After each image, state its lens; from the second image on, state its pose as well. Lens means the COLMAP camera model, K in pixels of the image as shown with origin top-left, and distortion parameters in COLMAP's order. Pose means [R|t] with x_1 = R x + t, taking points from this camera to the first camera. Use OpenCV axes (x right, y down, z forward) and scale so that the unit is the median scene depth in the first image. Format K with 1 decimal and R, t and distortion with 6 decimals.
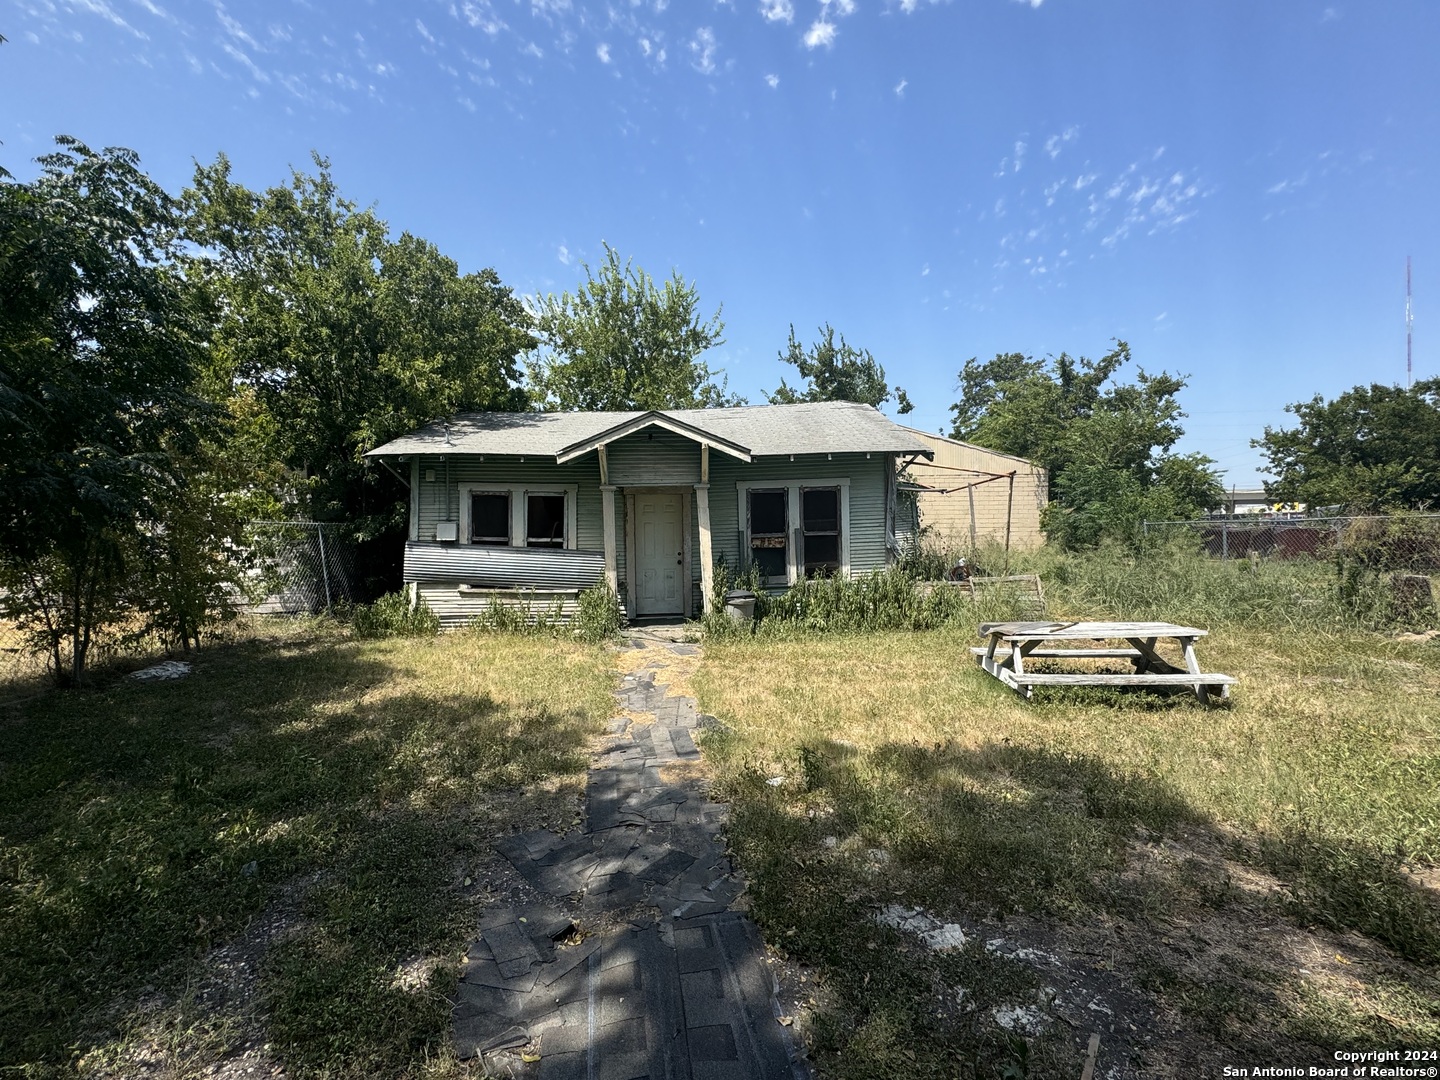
lens RADIAL K [[662.6, 0, 710.8], [0, 662.6, 538.9], [0, 0, 1]] dist [-0.001210, 0.000121]
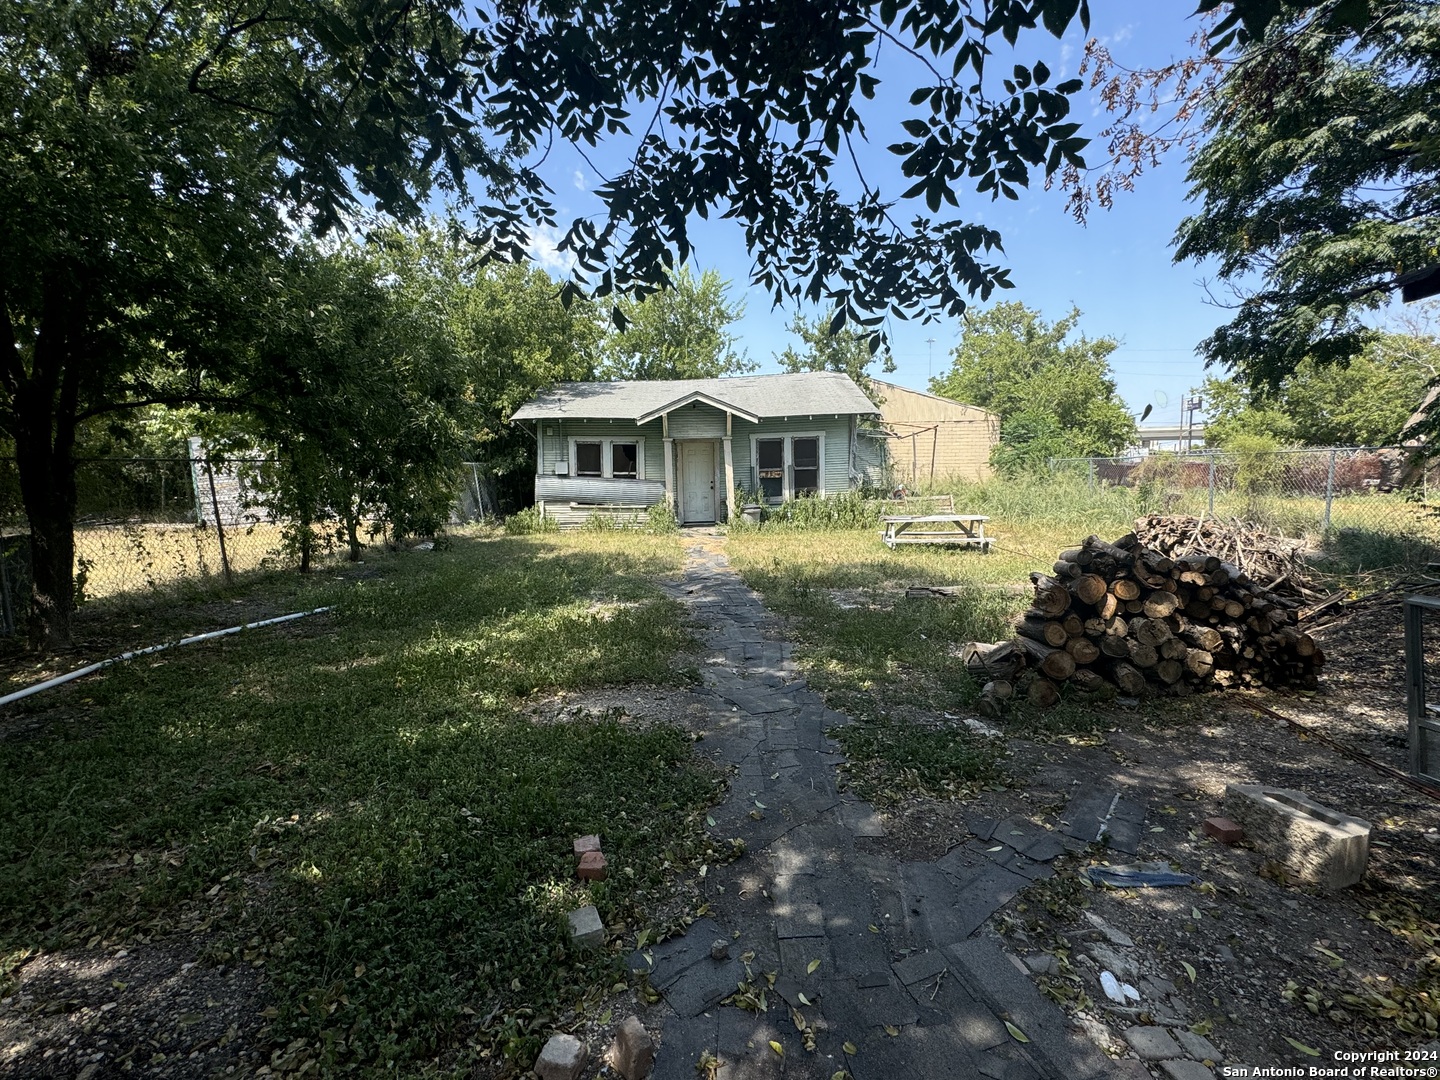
lens RADIAL K [[663.5, 0, 720.0], [0, 663.5, 540.0], [0, 0, 1]] dist [-0.000104, -0.000009]
pose [[0.999828, -0.002693, -0.018325, -0.001801], [0.004435, 0.995401, 0.095697, 0.009304], [0.017983, -0.095762, 0.995242, -0.540605]]
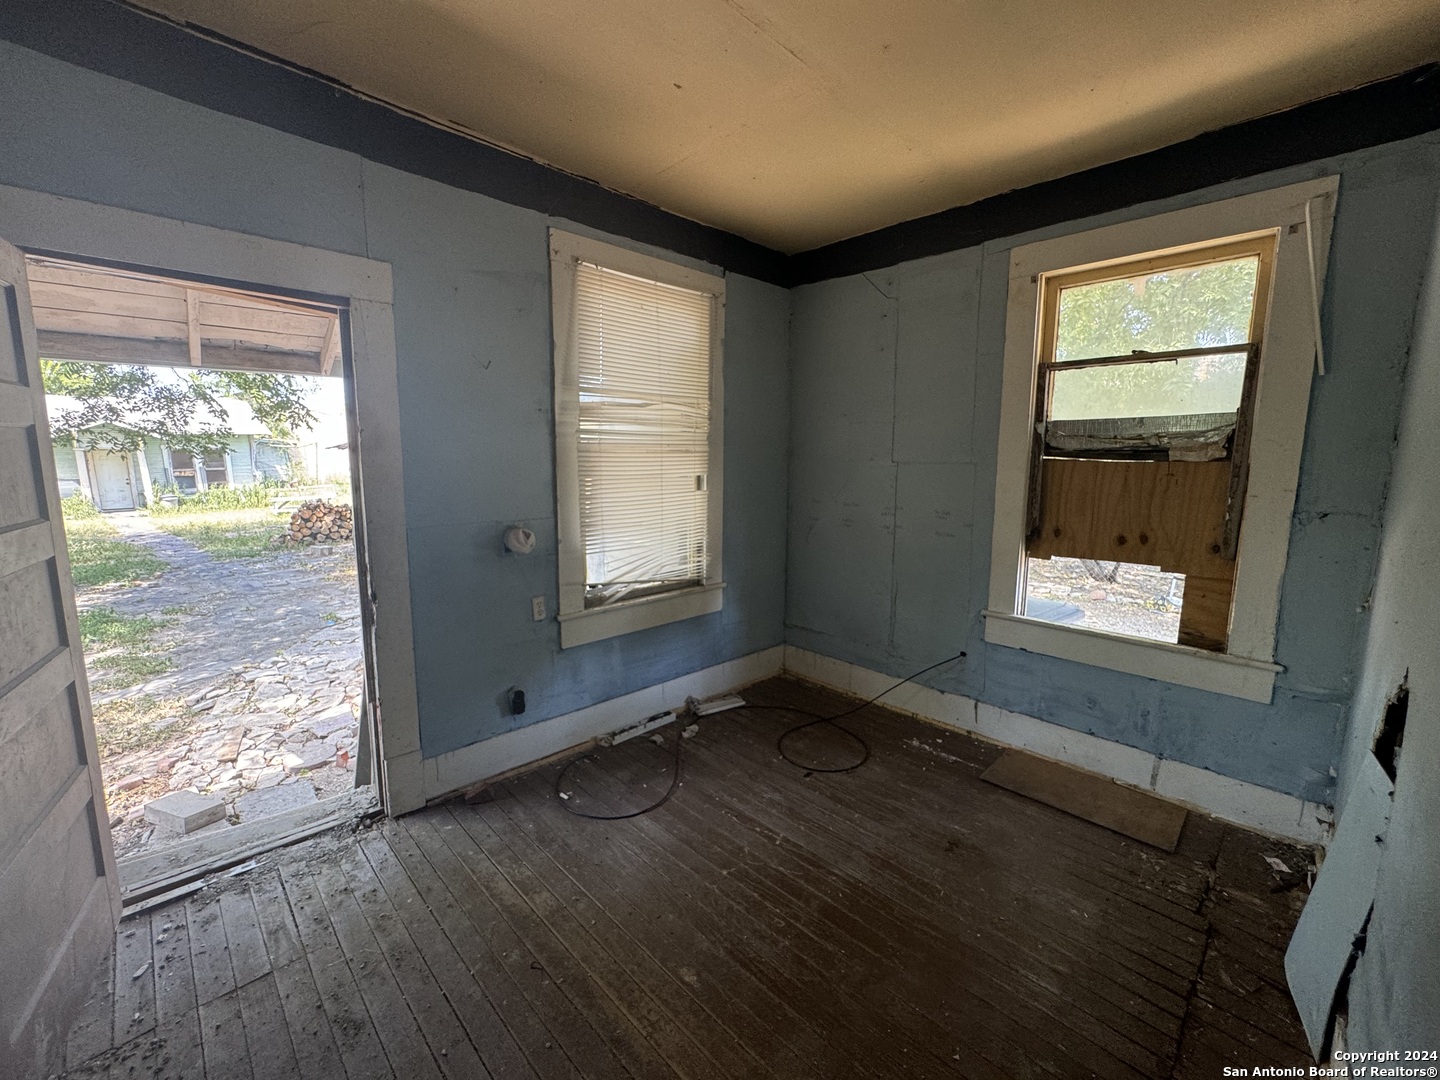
lens RADIAL K [[574.2, 0, 727.2], [0, 574.2, 538.7], [0, 0, 1]] dist [-0.002520, 0.000401]
pose [[0.694220, -0.100788, 0.712671, -0.041341], [0.002787, 0.990516, 0.137368, -0.038067], [-0.719757, -0.093378, 0.687917, -1.694915]]
